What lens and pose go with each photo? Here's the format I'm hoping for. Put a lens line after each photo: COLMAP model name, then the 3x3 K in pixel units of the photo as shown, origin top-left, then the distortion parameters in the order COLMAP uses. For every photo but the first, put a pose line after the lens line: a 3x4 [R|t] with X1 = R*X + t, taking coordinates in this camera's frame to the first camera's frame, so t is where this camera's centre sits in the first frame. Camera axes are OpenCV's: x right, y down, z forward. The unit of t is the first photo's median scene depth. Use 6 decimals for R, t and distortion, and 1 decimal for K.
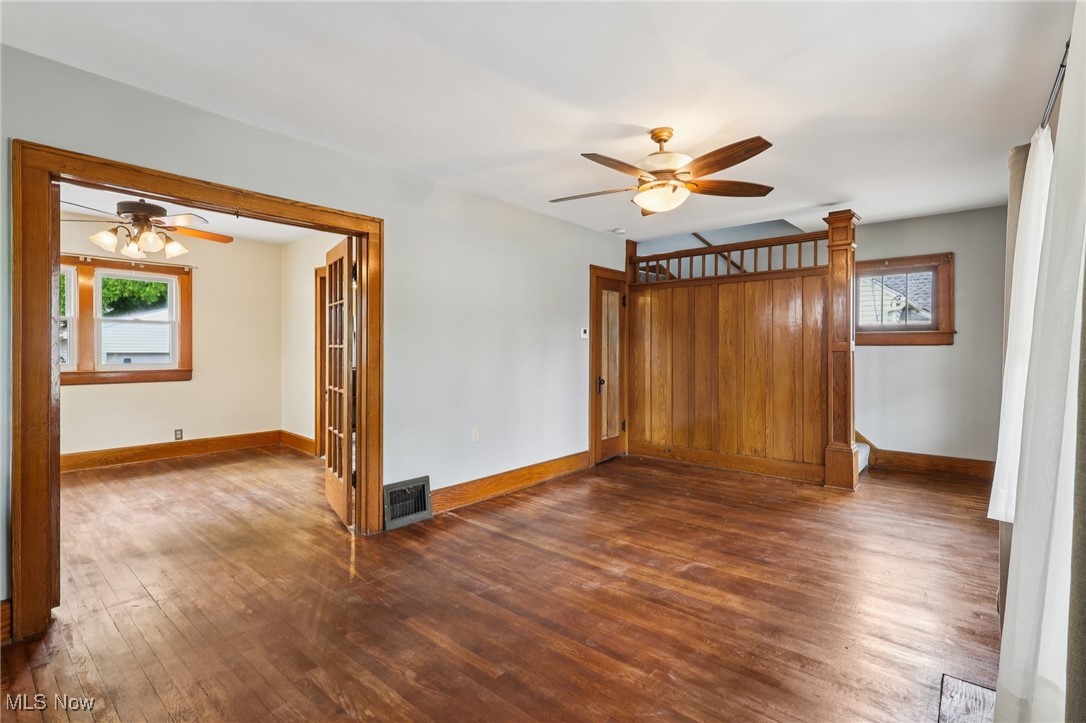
lens RADIAL K [[505.2, 0, 544.2], [0, 505.2, 350.9], [0, 0, 1]] dist [-0.008185, 0.003951]
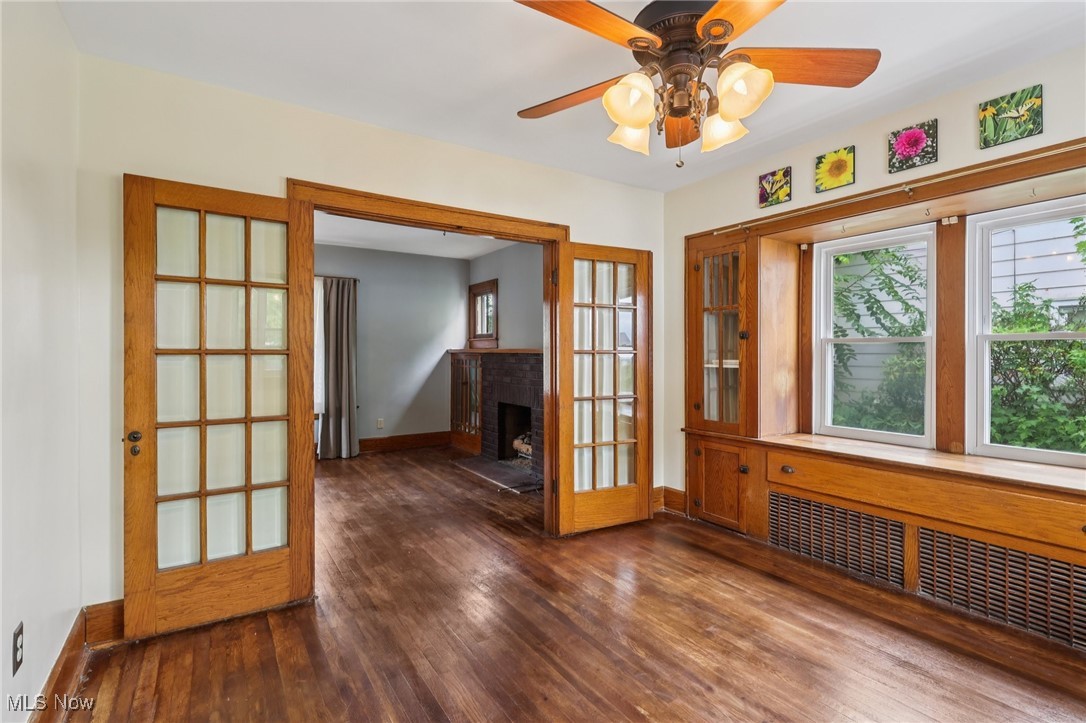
lens RADIAL K [[505.2, 0, 537.2], [0, 505.2, 359.7], [0, 0, 1]] dist [-0.008185, 0.003951]
pose [[-0.958258, -0.008055, 0.285791, -0.792721], [-0.002757, 0.999817, 0.018935, -0.011421], [-0.285892, 0.017357, -0.958105, 1.413981]]
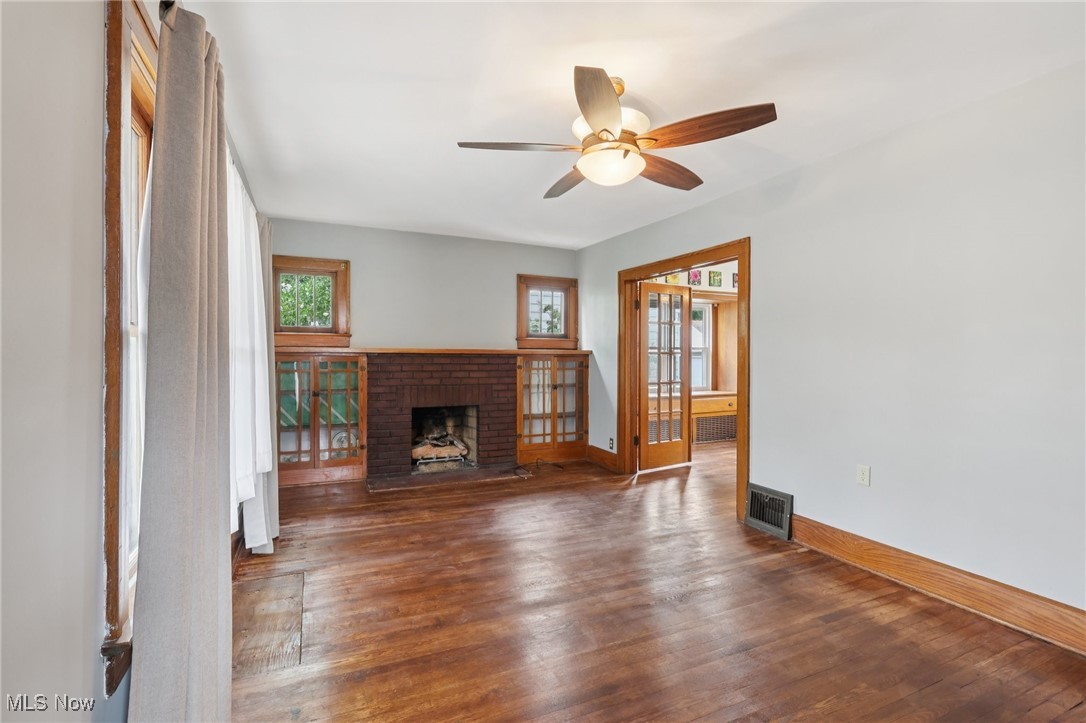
lens RADIAL K [[505.2, 0, 543.3], [0, 505.2, 358.0], [0, 0, 1]] dist [-0.008185, 0.003951]
pose [[-0.420022, 0.004255, -0.907504, 0.738267], [-0.009575, 0.999913, 0.009120, -0.005263], [0.907463, 0.012519, -0.419945, 0.913332]]
